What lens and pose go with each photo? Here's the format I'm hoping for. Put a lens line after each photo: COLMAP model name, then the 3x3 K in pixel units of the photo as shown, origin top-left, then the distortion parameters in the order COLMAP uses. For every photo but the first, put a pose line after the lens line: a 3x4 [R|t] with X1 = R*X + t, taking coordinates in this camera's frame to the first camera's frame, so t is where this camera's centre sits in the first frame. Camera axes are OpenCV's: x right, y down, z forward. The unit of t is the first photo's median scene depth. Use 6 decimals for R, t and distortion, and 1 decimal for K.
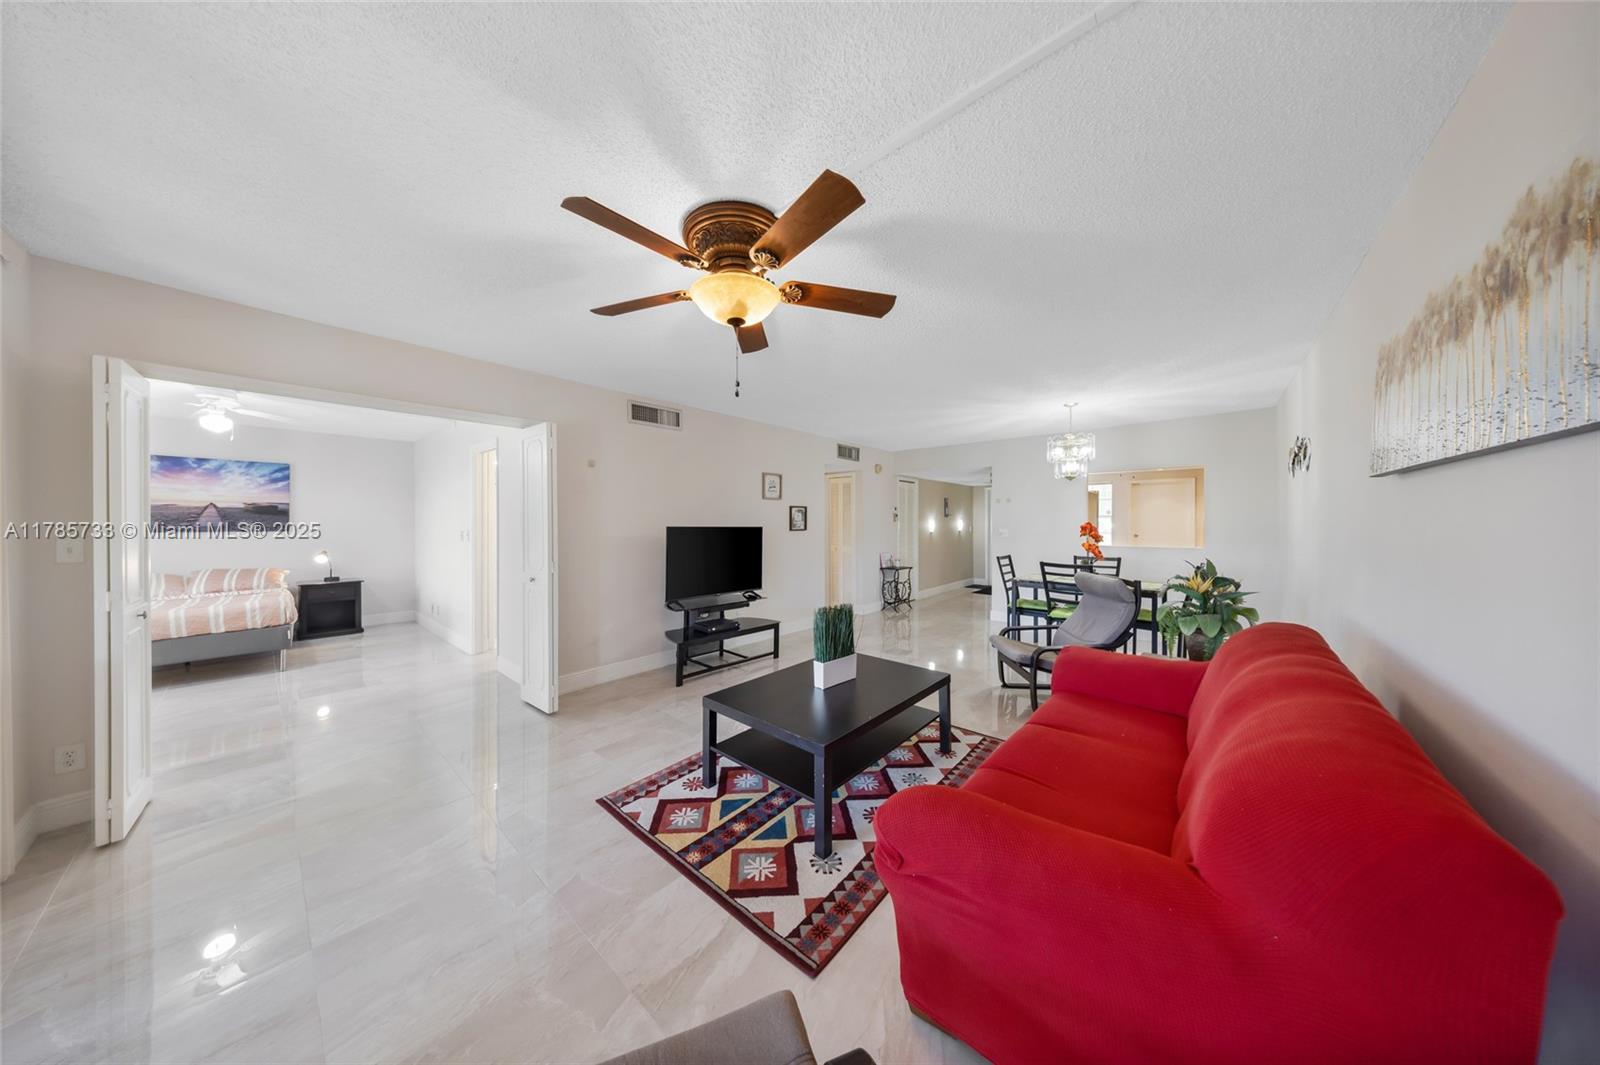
lens RADIAL K [[472.7, 0, 790.4], [0, 472.7, 519.0], [0, 0, 1]] dist [-0.007729, -0.000195]
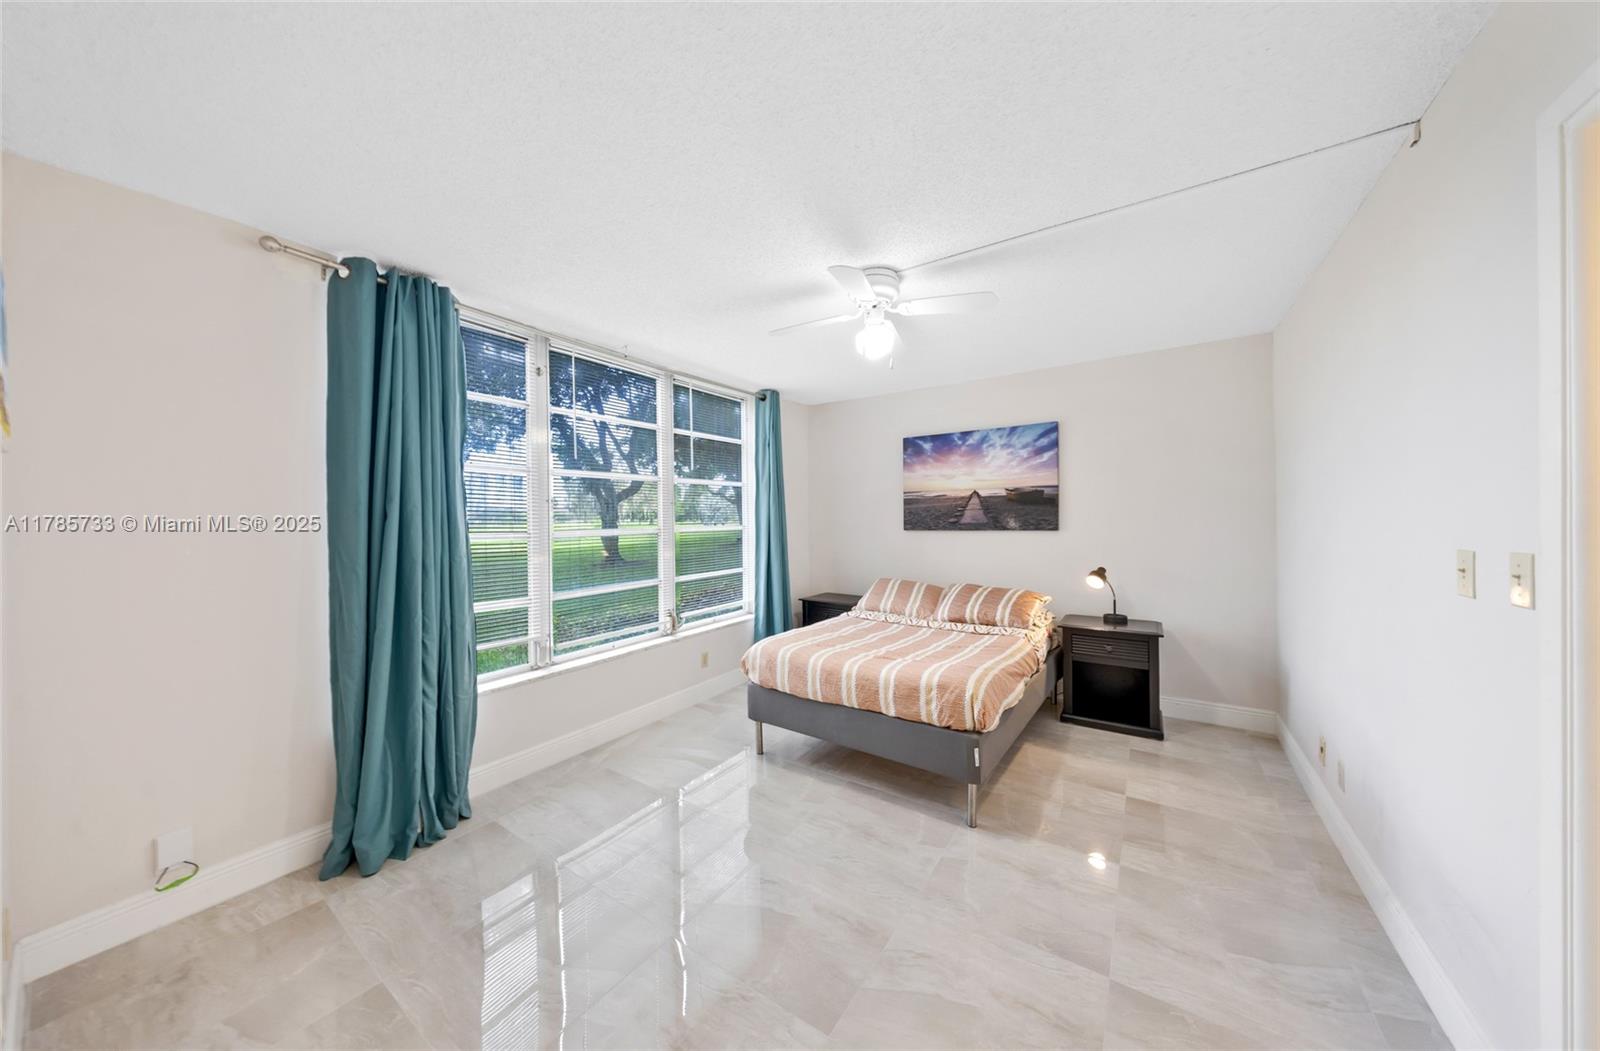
lens RADIAL K [[506.9, 0, 803.1], [0, 506.9, 531.0], [0, 0, 1]] dist [-0.001685, -0.000060]
pose [[0.123657, 0.024079, -0.992033, -0.538185], [0.020001, 0.999442, 0.026752, 0.001687], [0.992123, -0.023150, 0.123107, 0.700583]]
